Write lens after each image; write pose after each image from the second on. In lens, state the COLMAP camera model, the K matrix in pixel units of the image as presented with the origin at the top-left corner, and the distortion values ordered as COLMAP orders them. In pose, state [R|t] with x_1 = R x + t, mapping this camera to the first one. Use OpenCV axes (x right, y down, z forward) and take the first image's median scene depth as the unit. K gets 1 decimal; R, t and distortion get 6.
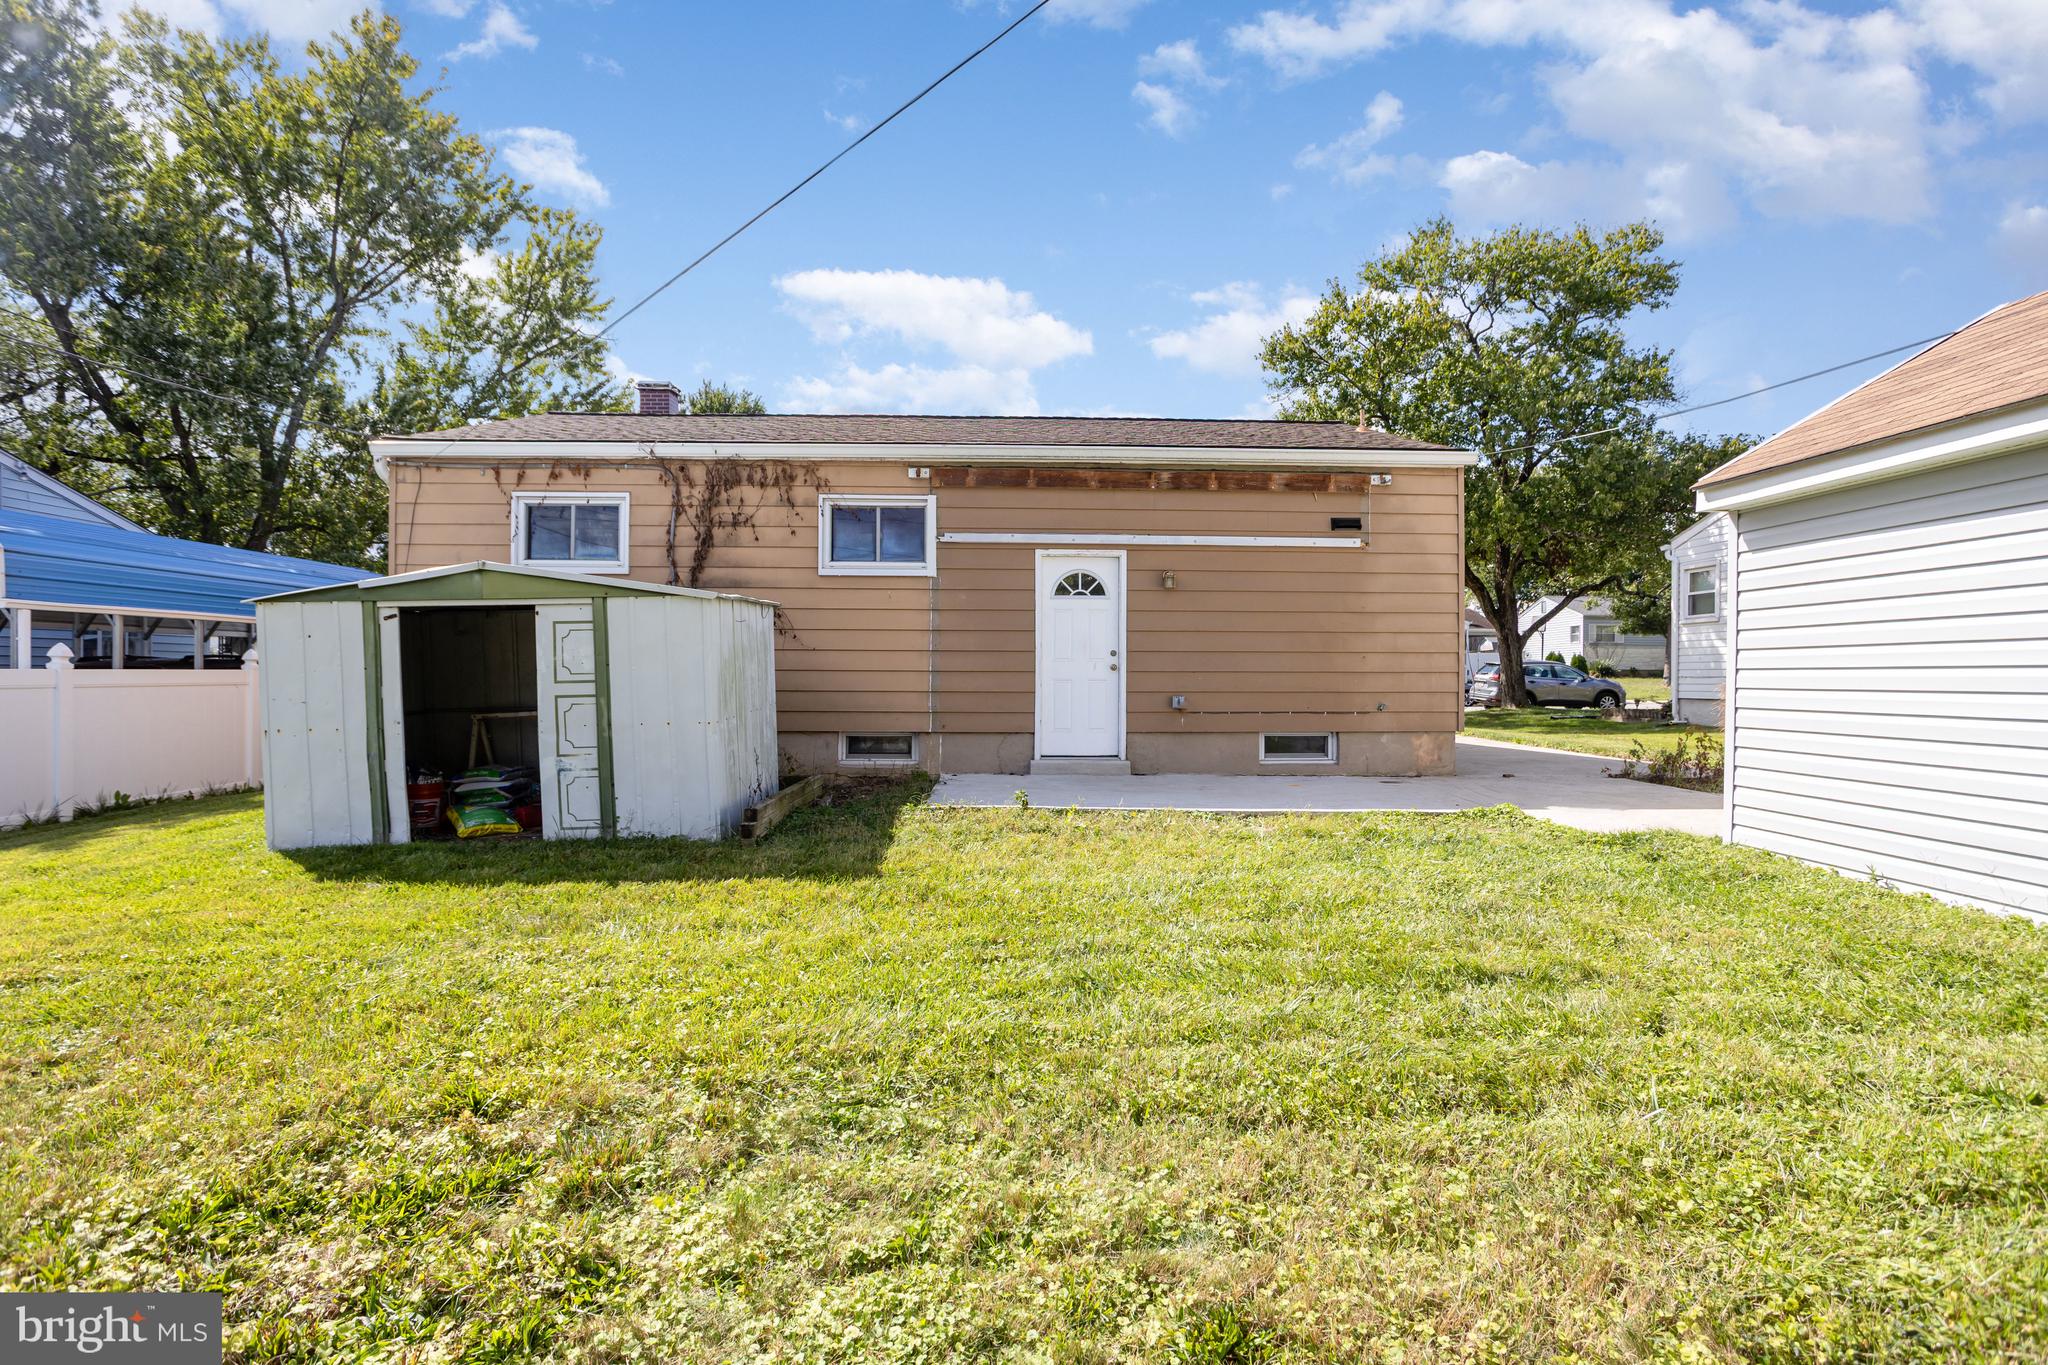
lens RADIAL K [[1000.5, 0, 1017.6], [0, 1000.5, 677.1], [0, 0, 1]] dist [0.006478, 0.006767]
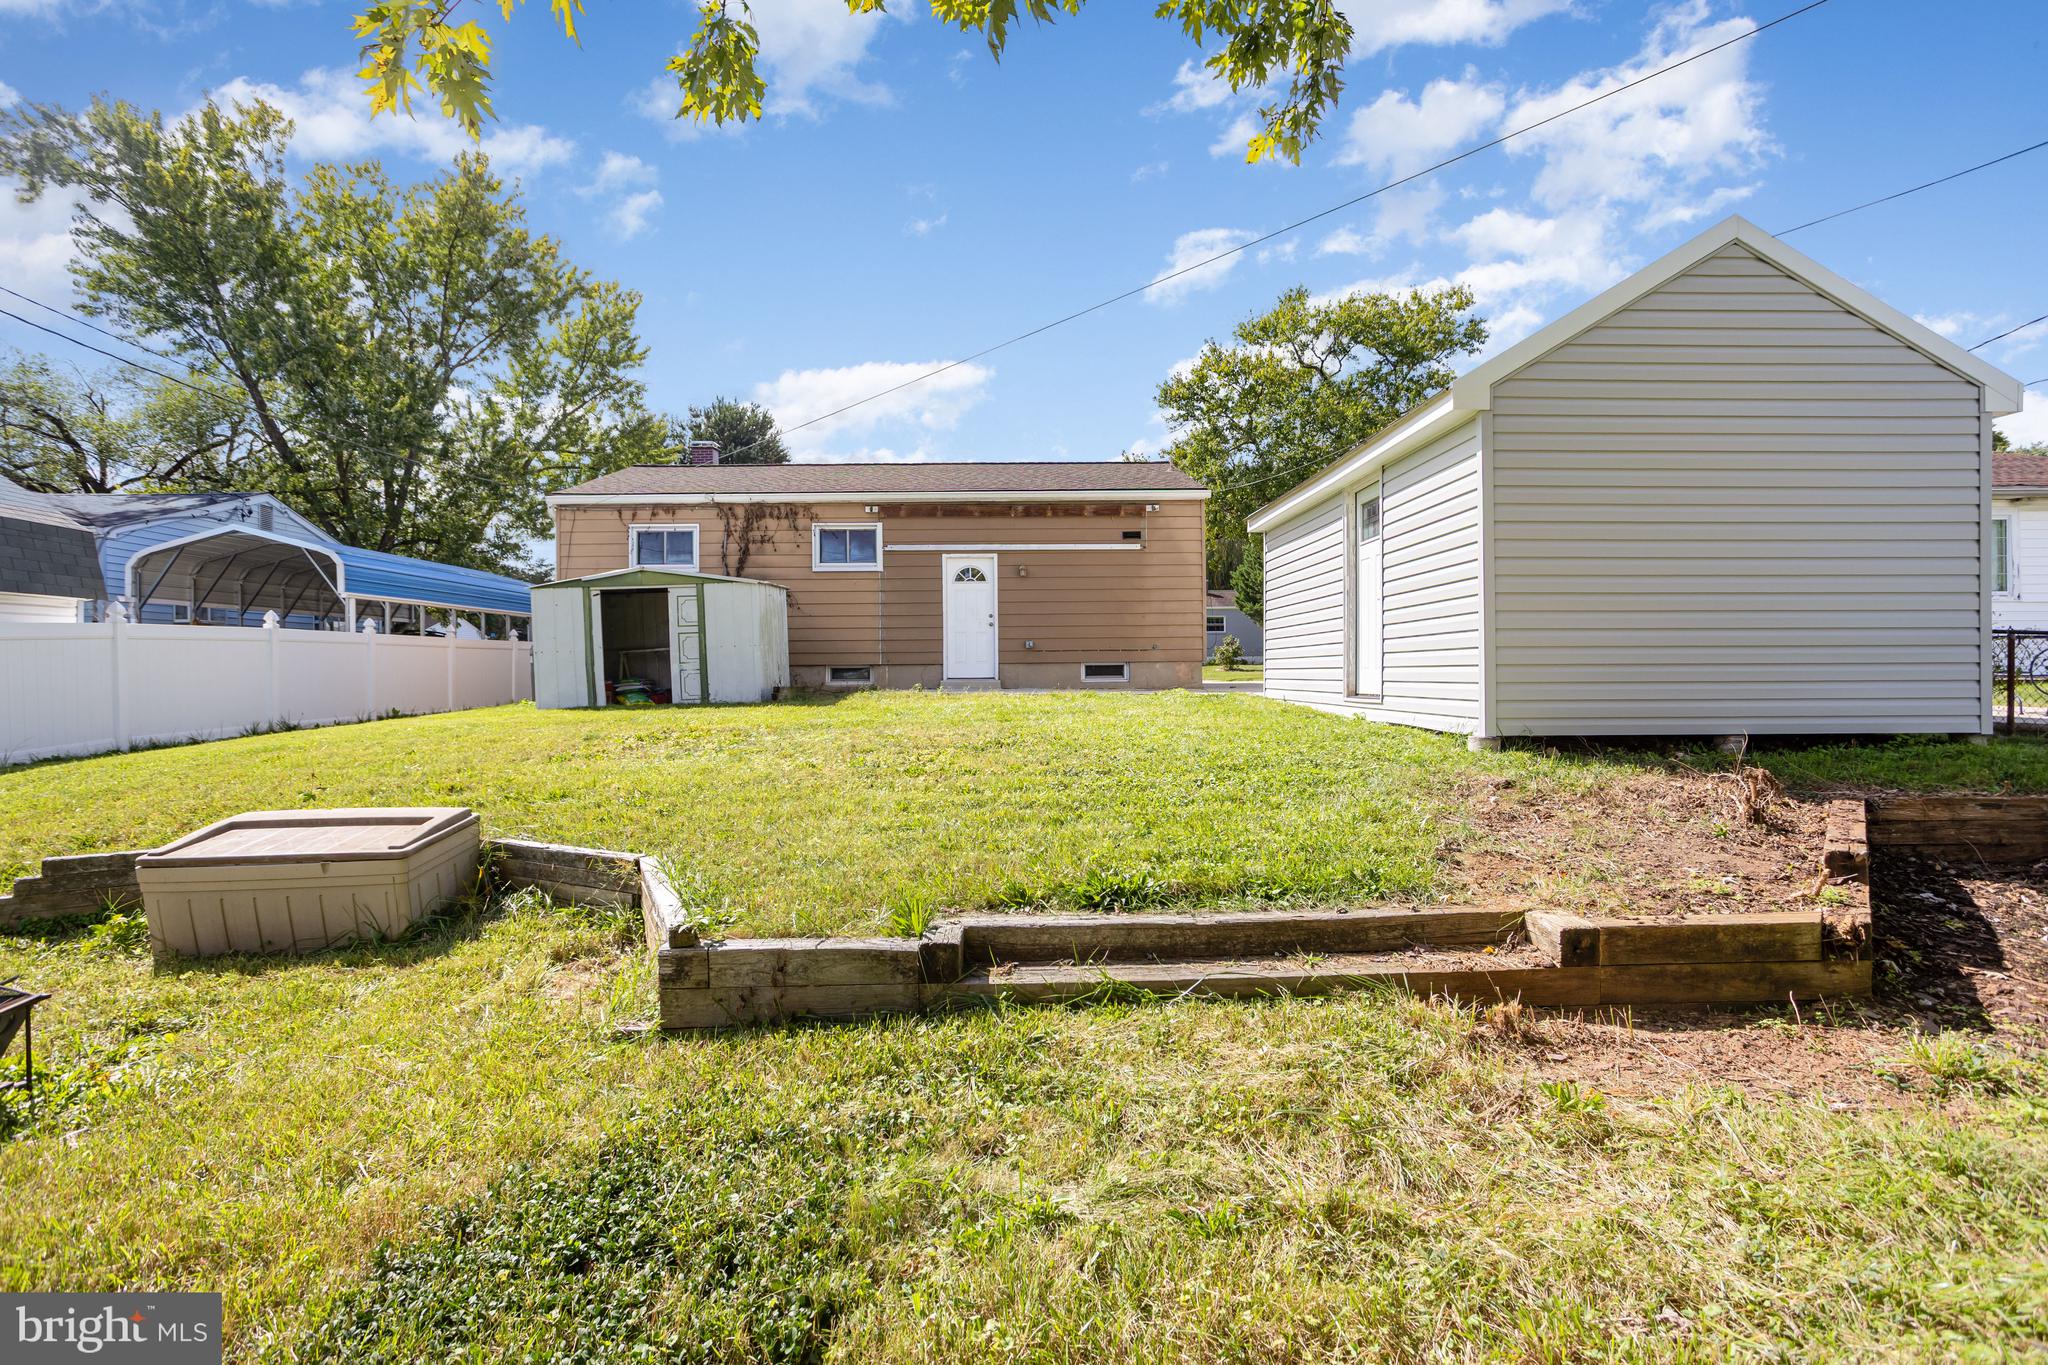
lens RADIAL K [[1000.5, 0, 1031.8], [0, 1000.5, 684.0], [0, 0, 1]] dist [0.006478, 0.006767]
pose [[0.999878, -0.015465, 0.002087, 0.159414], [0.015438, 0.999806, 0.012257, 0.071226], [-0.002276, -0.012223, 0.999923, -0.670337]]
